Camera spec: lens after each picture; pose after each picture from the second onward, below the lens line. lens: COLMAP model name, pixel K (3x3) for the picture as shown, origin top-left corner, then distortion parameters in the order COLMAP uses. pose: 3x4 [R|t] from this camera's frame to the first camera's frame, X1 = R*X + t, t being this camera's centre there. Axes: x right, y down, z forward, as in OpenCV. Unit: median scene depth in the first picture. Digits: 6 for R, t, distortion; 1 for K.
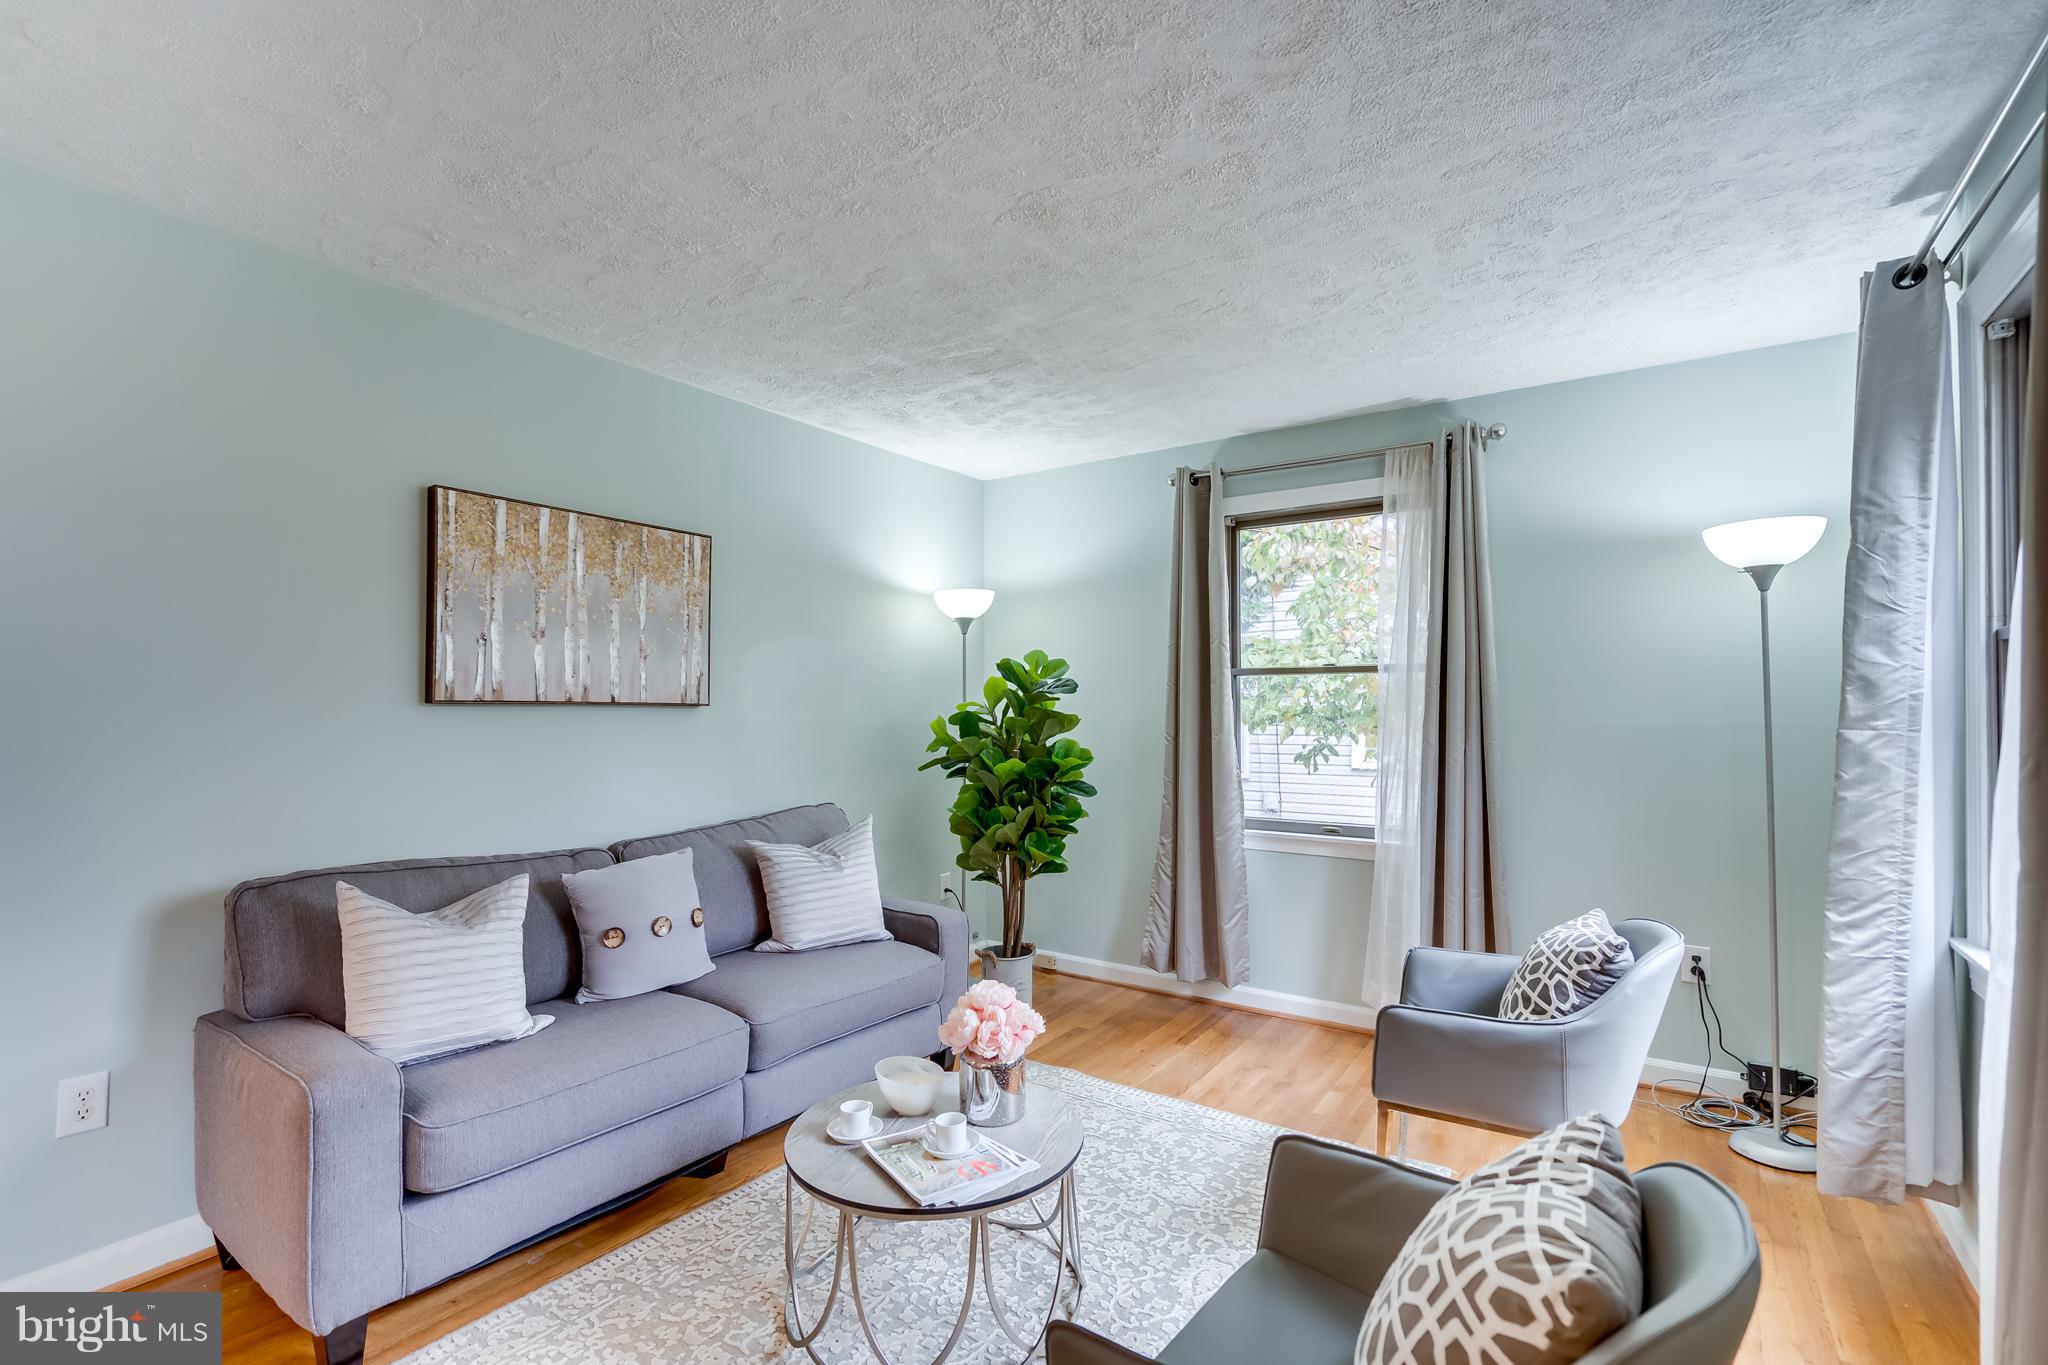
lens RADIAL K [[926.7, 0, 1044.8], [0, 926.7, 694.9], [0, 0, 1]] dist [-0.003567, 0.002262]
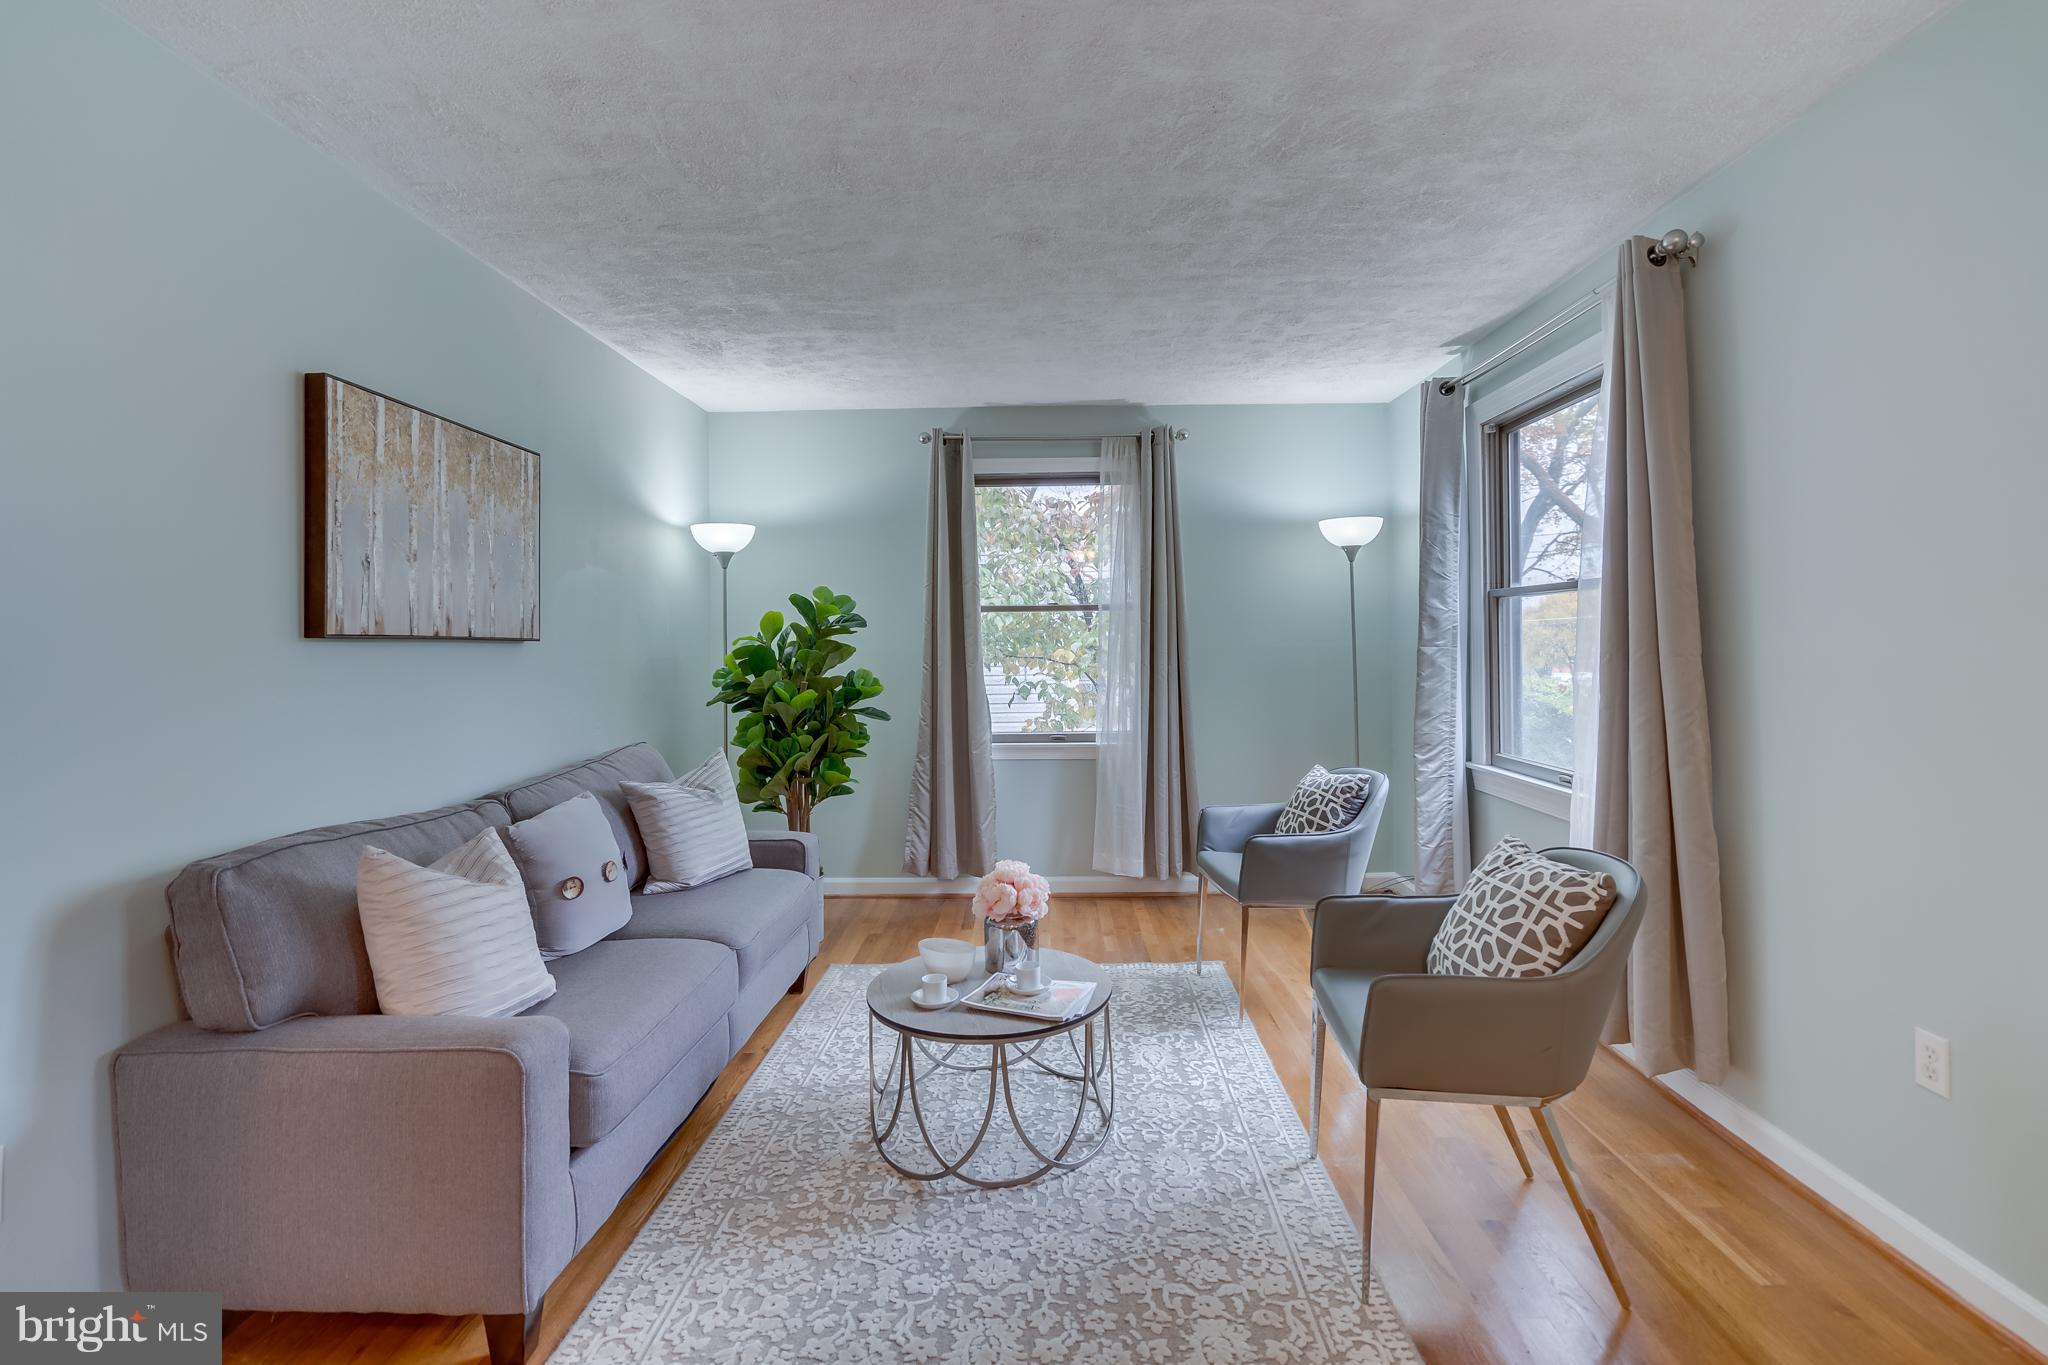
lens RADIAL K [[926.7, 0, 1050.0], [0, 926.7, 634.4], [0, 0, 1]] dist [-0.003567, 0.002262]
pose [[0.833566, -0.004661, 0.552400, -0.508136], [0.003659, 0.999989, 0.002915, 0.005255], [-0.552407, -0.000409, 0.833574, -0.038275]]
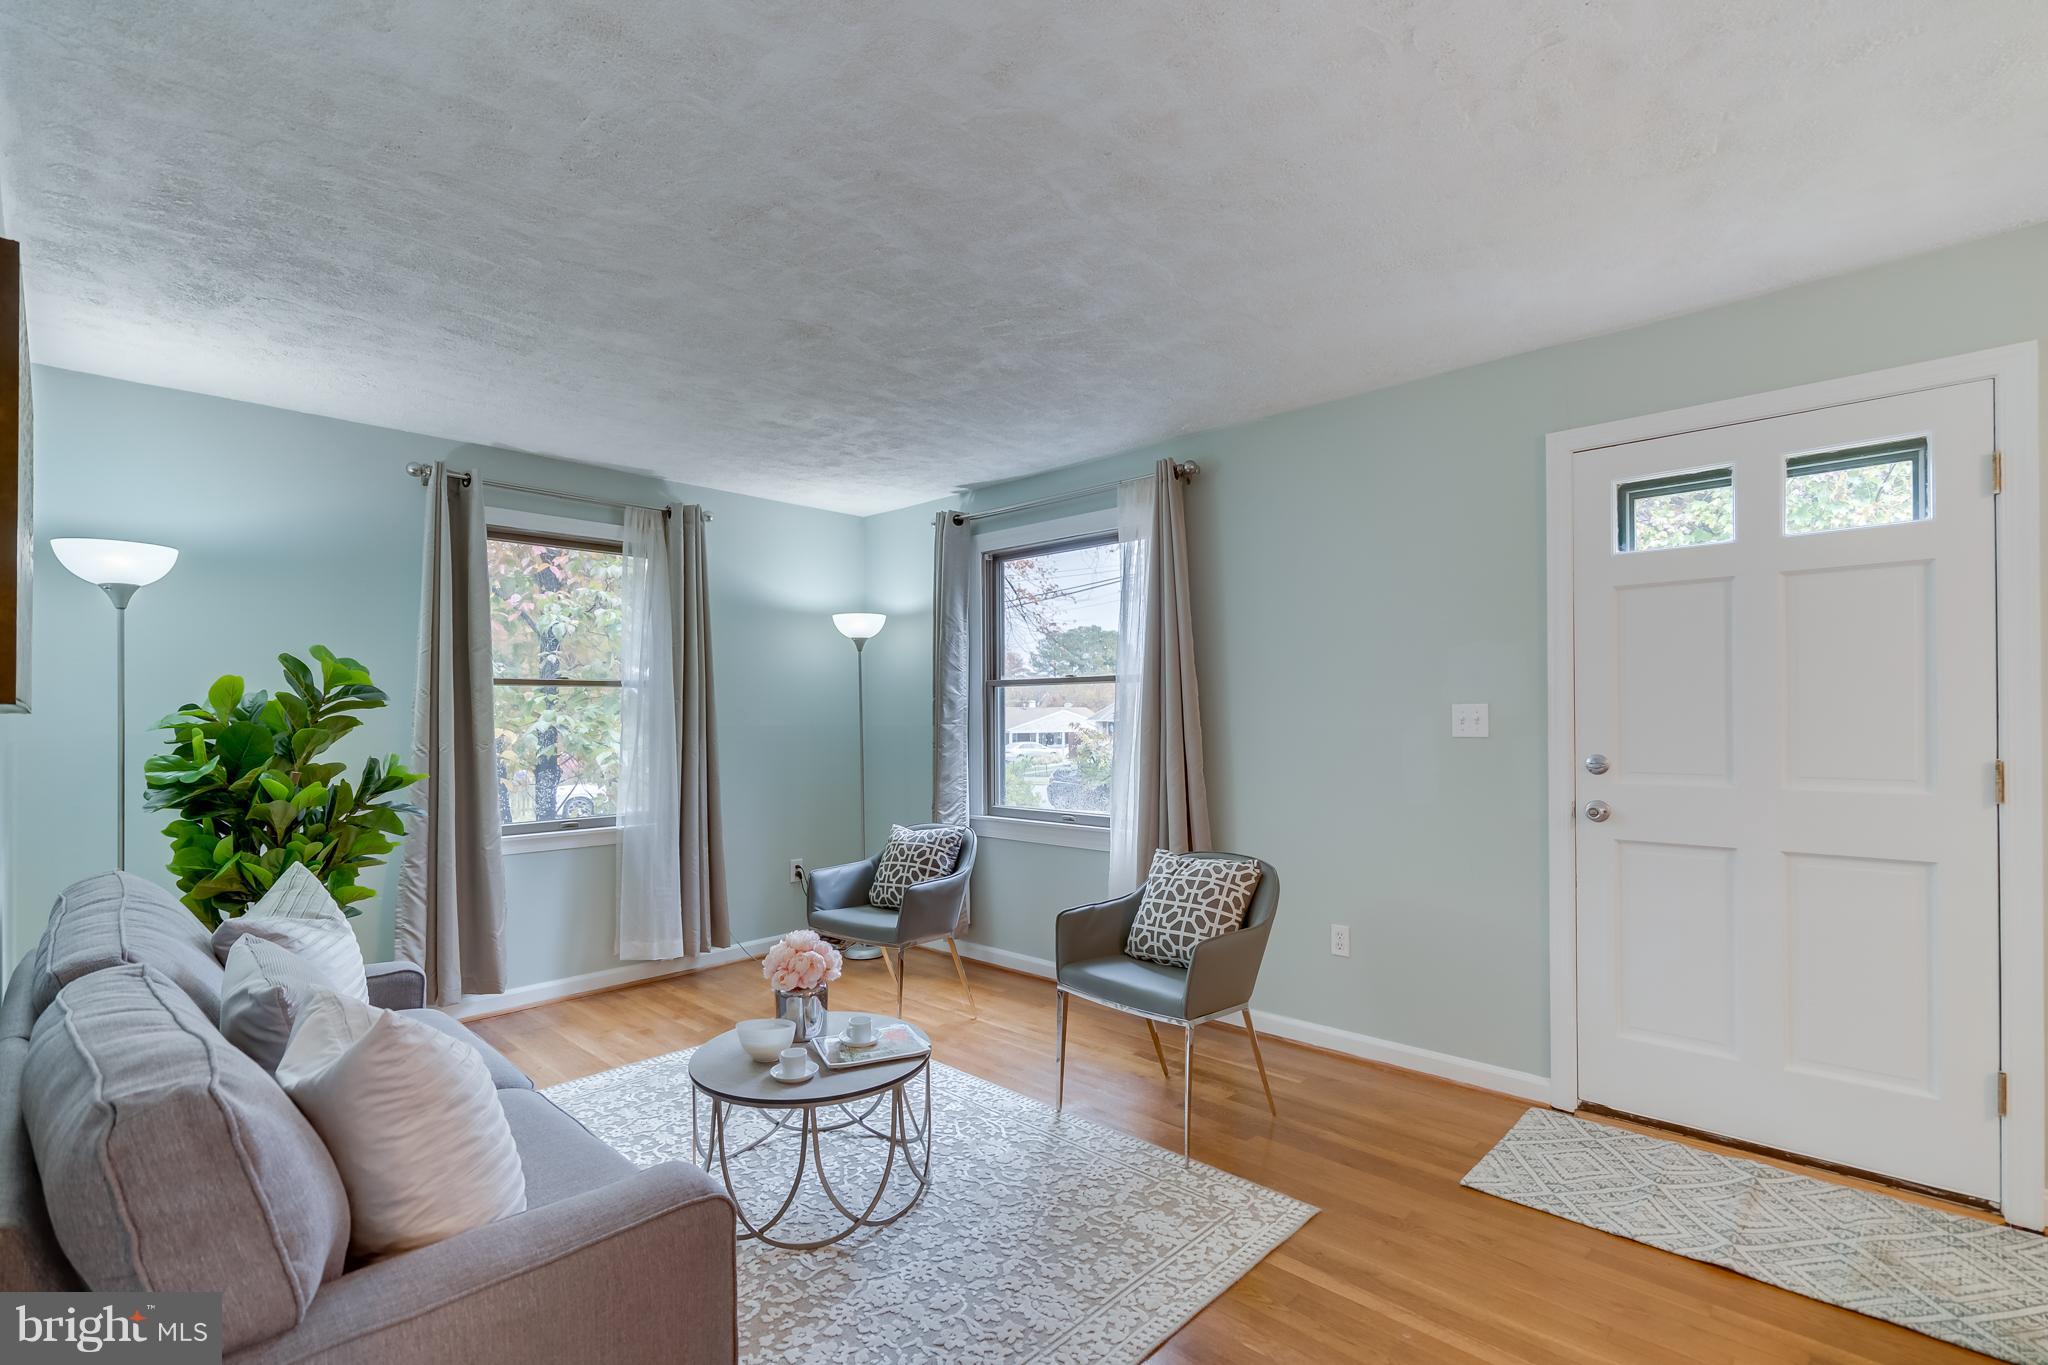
lens RADIAL K [[926.7, 0, 972.3], [0, 926.7, 707.4], [0, 0, 1]] dist [-0.003567, 0.002262]
pose [[0.187629, 0.008923, 0.982200, -0.934734], [-0.006185, 0.999950, -0.007902, 0.010975], [-0.982221, -0.004593, 0.187674, 0.404735]]
